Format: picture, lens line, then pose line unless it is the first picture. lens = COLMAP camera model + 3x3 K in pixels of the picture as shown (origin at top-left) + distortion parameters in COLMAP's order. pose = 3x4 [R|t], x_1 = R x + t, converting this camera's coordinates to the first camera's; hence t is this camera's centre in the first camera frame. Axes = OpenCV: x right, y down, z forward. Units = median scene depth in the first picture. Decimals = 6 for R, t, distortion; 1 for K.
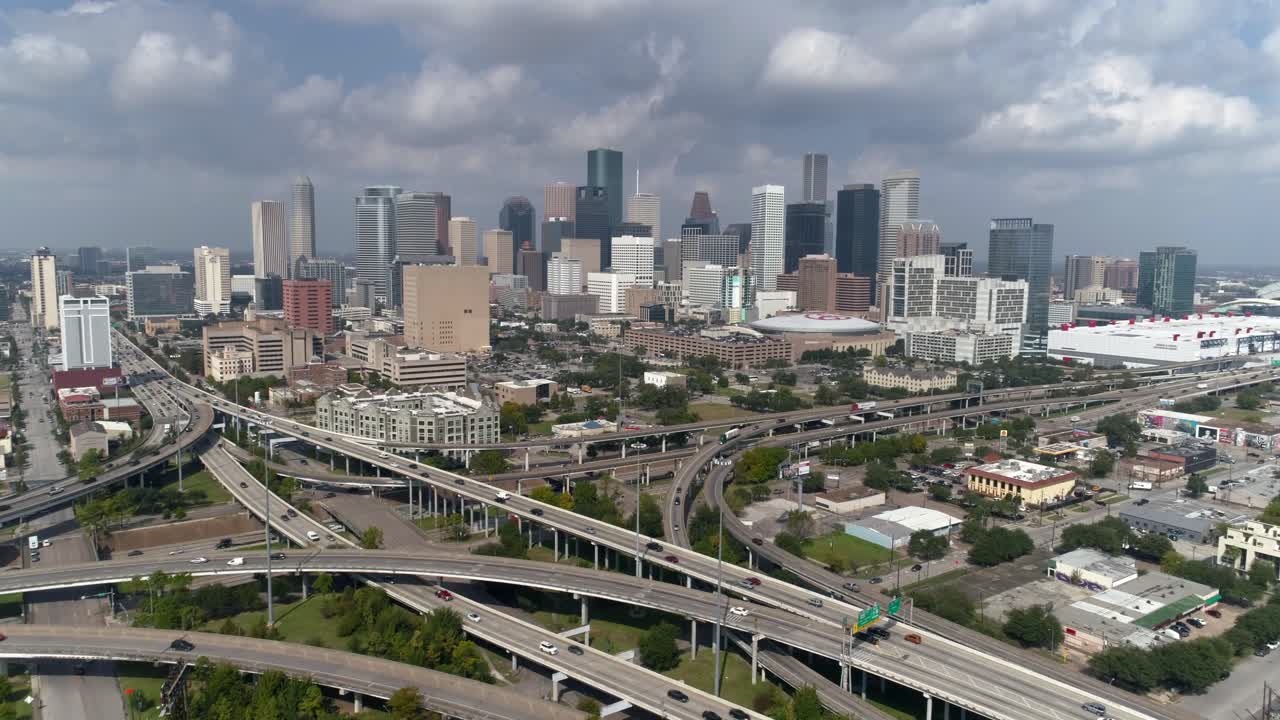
lens RADIAL K [[946.0, 0, 640.0], [0, 946.0, 360.0], [0, 0, 1]] dist [0.000041, 0.001048]
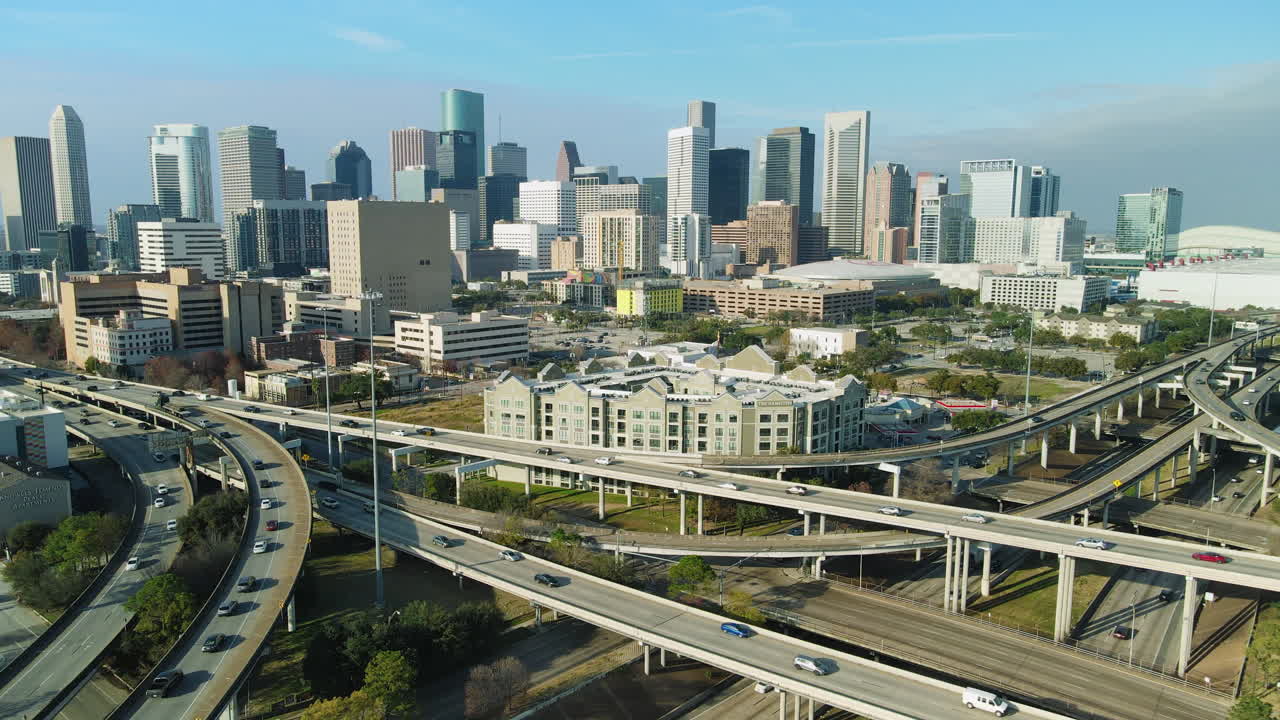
lens RADIAL K [[946.0, 0, 640.0], [0, 946.0, 360.0], [0, 0, 1]] dist [0.000041, 0.001048]
pose [[0.966165, -0.036969, 0.255261, -0.300369], [0.030545, 0.999110, 0.029084, 0.011357], [-0.256109, -0.020303, 0.966435, 0.348356]]
